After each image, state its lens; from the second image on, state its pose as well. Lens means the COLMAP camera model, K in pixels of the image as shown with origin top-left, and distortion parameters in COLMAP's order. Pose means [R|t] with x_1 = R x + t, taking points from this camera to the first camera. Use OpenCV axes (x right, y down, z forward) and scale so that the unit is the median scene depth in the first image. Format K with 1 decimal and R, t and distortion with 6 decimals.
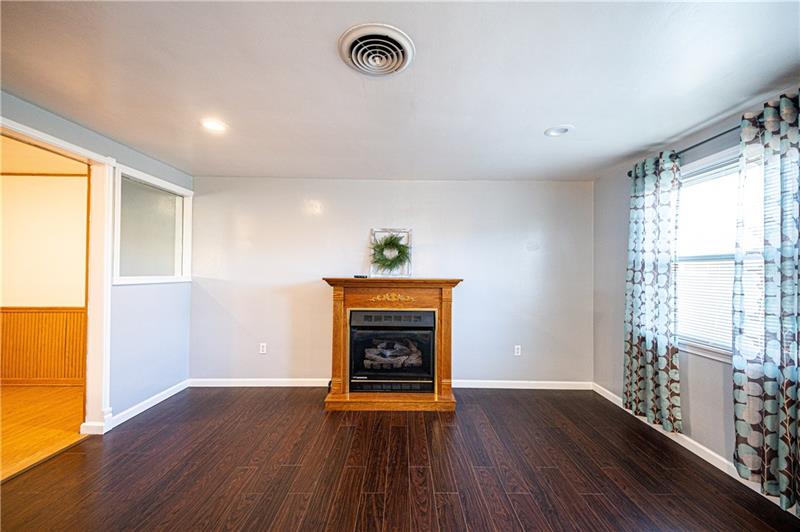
lens RADIAL K [[328.2, 0, 400.0], [0, 328.2, 266.0], [0, 0, 1]] dist [-0.000142, -0.000056]
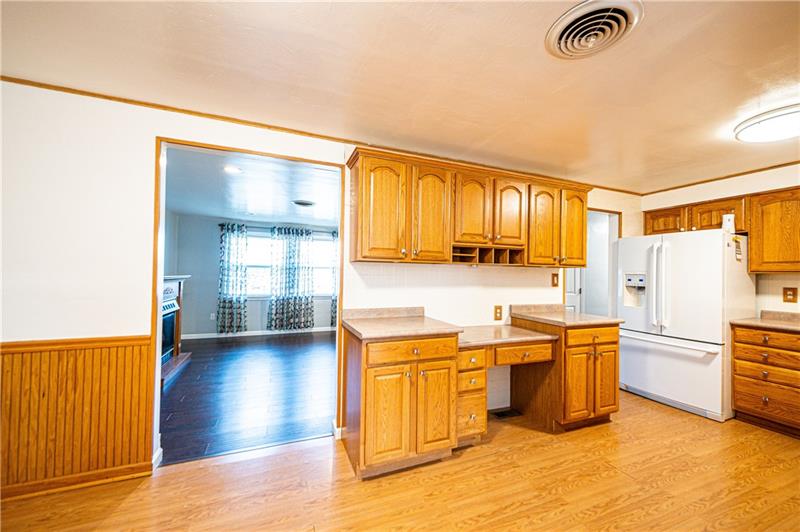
lens RADIAL K [[310.6, 0, 400.0], [0, 310.6, 266.0], [0, 0, 1]] dist [0.000486, -0.000171]
pose [[-0.333001, 0.010048, 0.942873, -1.698677], [-0.029932, 0.999327, -0.021221, -0.006540], [-0.942451, -0.035289, -0.332476, 0.578196]]
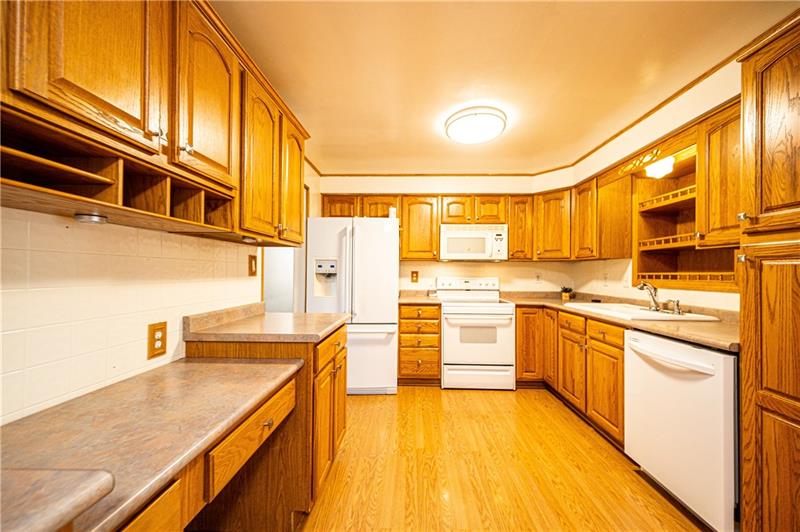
lens RADIAL K [[297.8, 0, 402.4], [0, 297.8, 268.7], [0, 0, 1]] dist [0.028608, -0.010385]
pose [[-0.997681, -0.012599, 0.066892, -1.207595], [-0.013982, 0.999697, -0.020249, 0.020105], [-0.066617, -0.021138, -0.997555, 0.330976]]
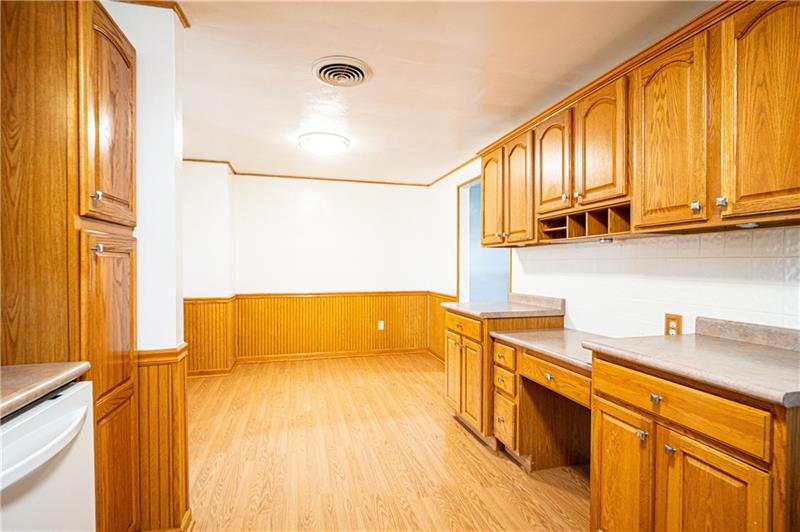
lens RADIAL K [[373.9, 0, 399.0], [0, 373.9, 269.5], [0, 0, 1]] dist [0.000551, -0.000007]
pose [[0.971883, -0.004806, 0.235417, -1.427687], [-0.001090, 0.999689, 0.024909, 0.003430], [-0.235464, -0.024465, 0.971575, -0.585039]]
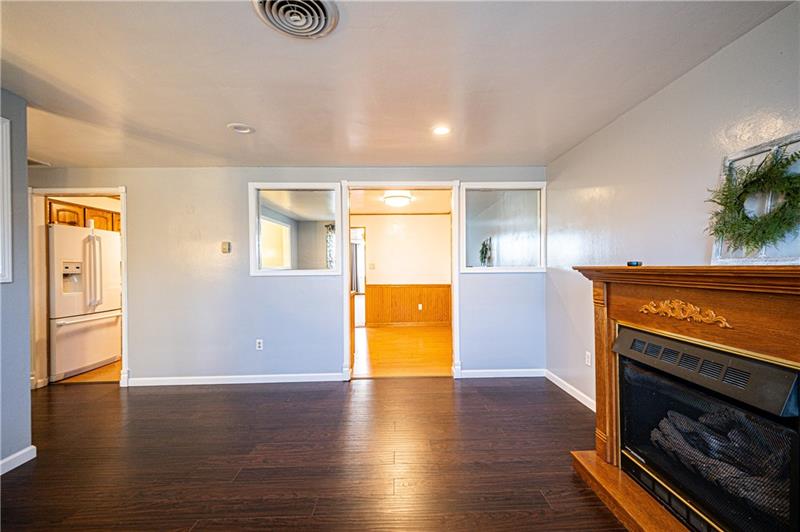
lens RADIAL K [[330.5, 0, 400.0], [0, 330.5, 266.0], [0, 0, 1]] dist [-0.000104, -0.000054]
pose [[-0.001524, -0.012536, -0.999920, 0.418324], [0.022803, 0.999661, -0.012567, 0.034557], [0.999739, -0.022820, -0.001238, 0.634057]]
